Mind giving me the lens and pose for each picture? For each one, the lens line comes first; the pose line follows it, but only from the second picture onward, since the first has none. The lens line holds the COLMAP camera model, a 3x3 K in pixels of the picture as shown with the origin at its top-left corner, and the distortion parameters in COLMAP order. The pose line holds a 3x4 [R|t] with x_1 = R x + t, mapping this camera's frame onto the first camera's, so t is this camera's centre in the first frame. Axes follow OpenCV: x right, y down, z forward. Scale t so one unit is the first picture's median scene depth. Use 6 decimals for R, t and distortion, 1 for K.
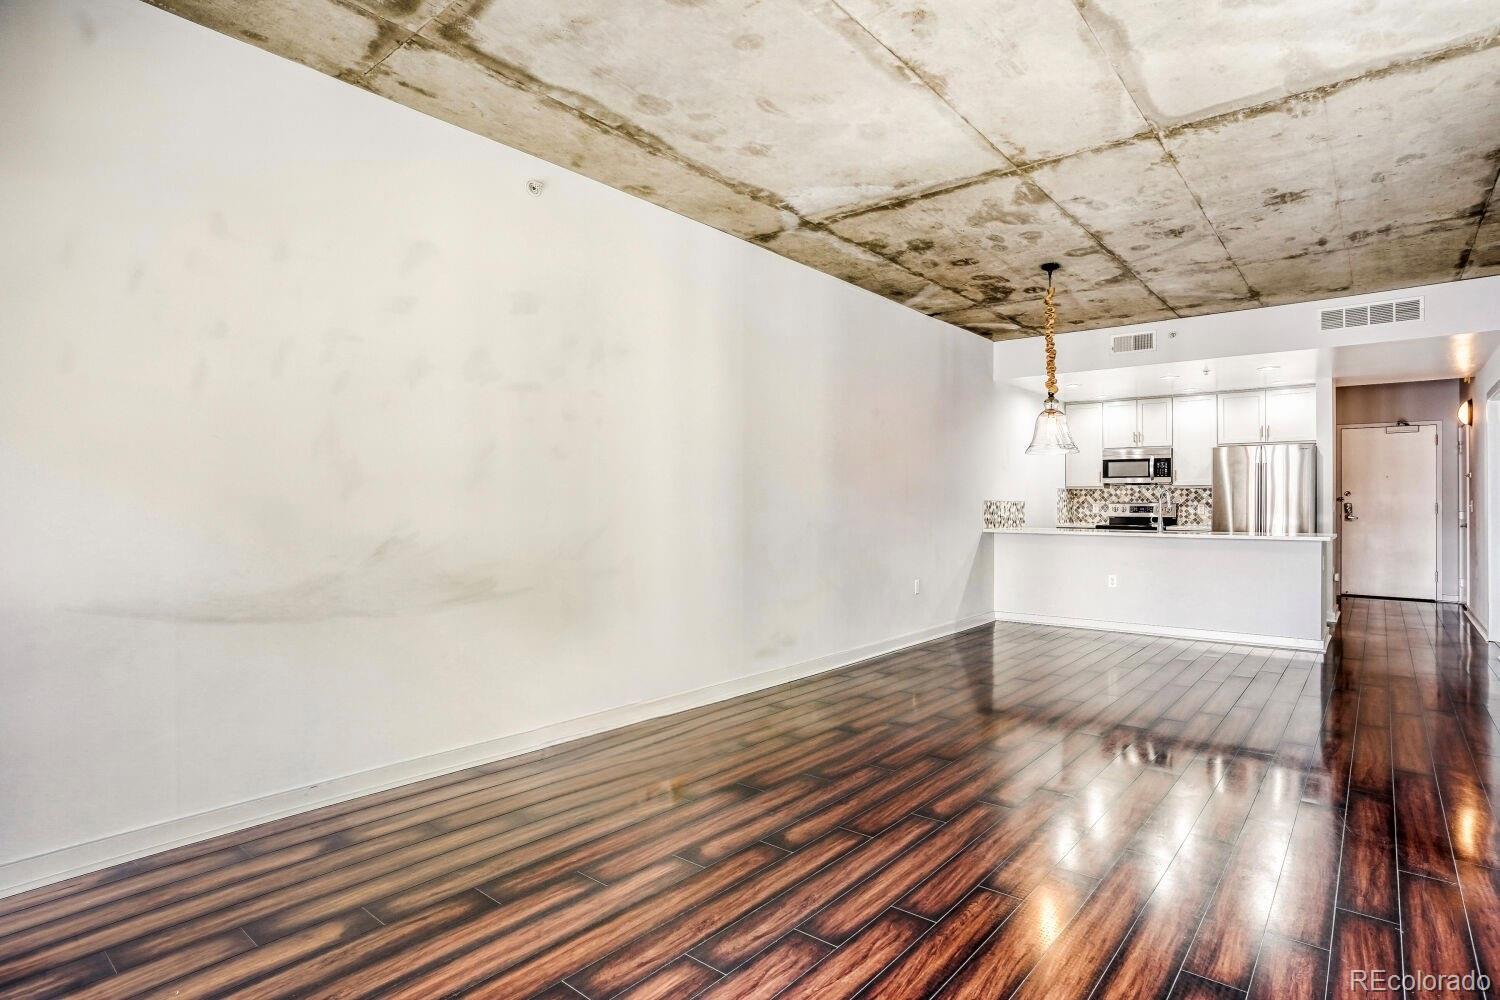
lens RADIAL K [[789.6, 0, 748.8], [0, 789.6, 505.0], [0, 0, 1]] dist [-0.057039, 0.033334]
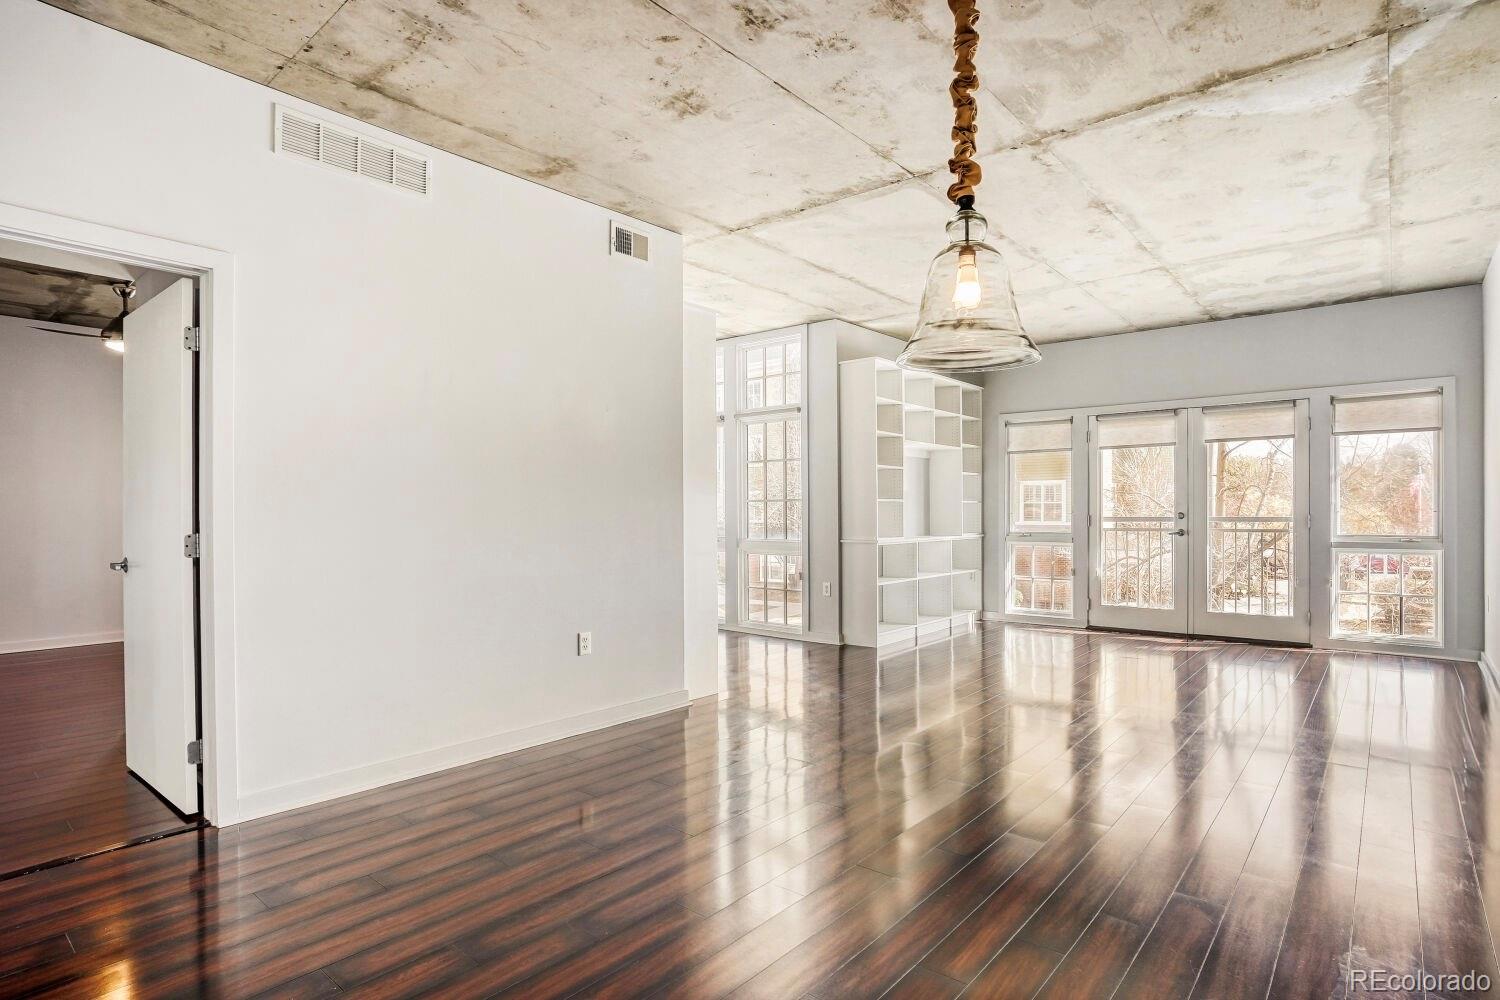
lens RADIAL K [[789.6, 0, 748.8], [0, 789.6, 505.0], [0, 0, 1]] dist [-0.057039, 0.033334]
pose [[-0.999894, 0.001083, 0.014547, 0.336435], [0.001037, 0.999995, -0.003127, 0.000334], [-0.014551, -0.003111, -0.999889, 0.956189]]
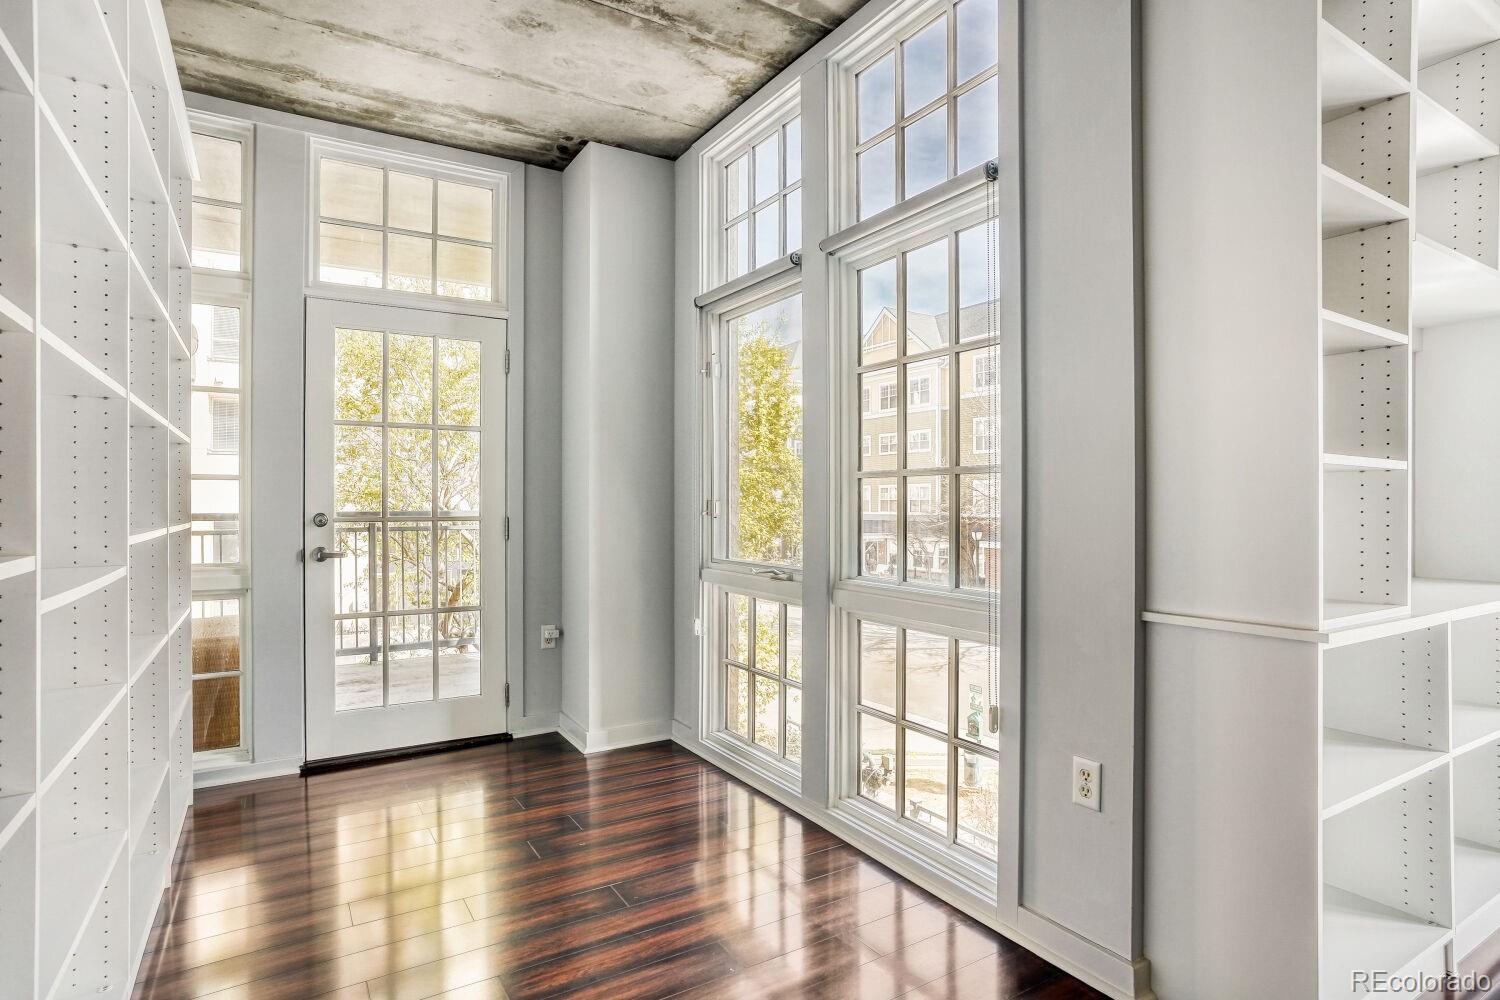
lens RADIAL K [[789.6, 0, 748.8], [0, 789.6, 505.0], [0, 0, 1]] dist [-0.057039, 0.033334]
pose [[-0.940264, -0.004286, 0.340420, 0.278440], [-0.002047, 0.999974, 0.006937, 0.002262], [-0.340441, 0.005826, -0.940248, 0.327901]]
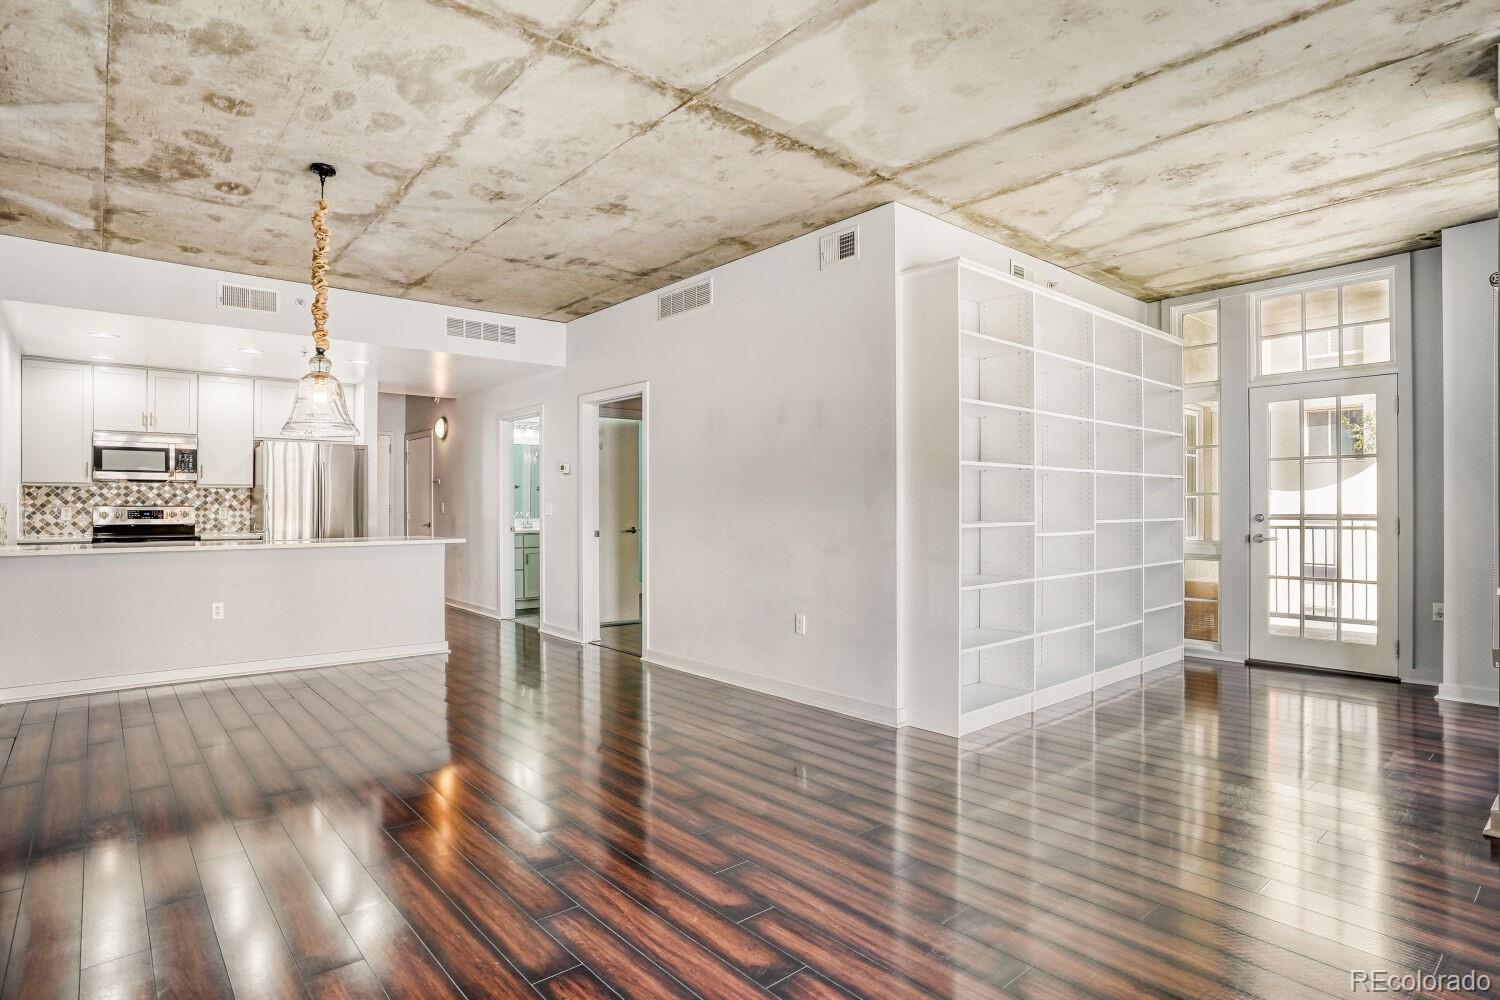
lens RADIAL K [[789.6, 0, 748.8], [0, 789.6, 505.0], [0, 0, 1]] dist [-0.057039, 0.033334]
pose [[0.173664, -0.000380, 0.984805, -0.164386], [0.005051, 0.999987, -0.000505, -0.000248], [-0.984792, 0.005062, 0.173664, 0.348853]]
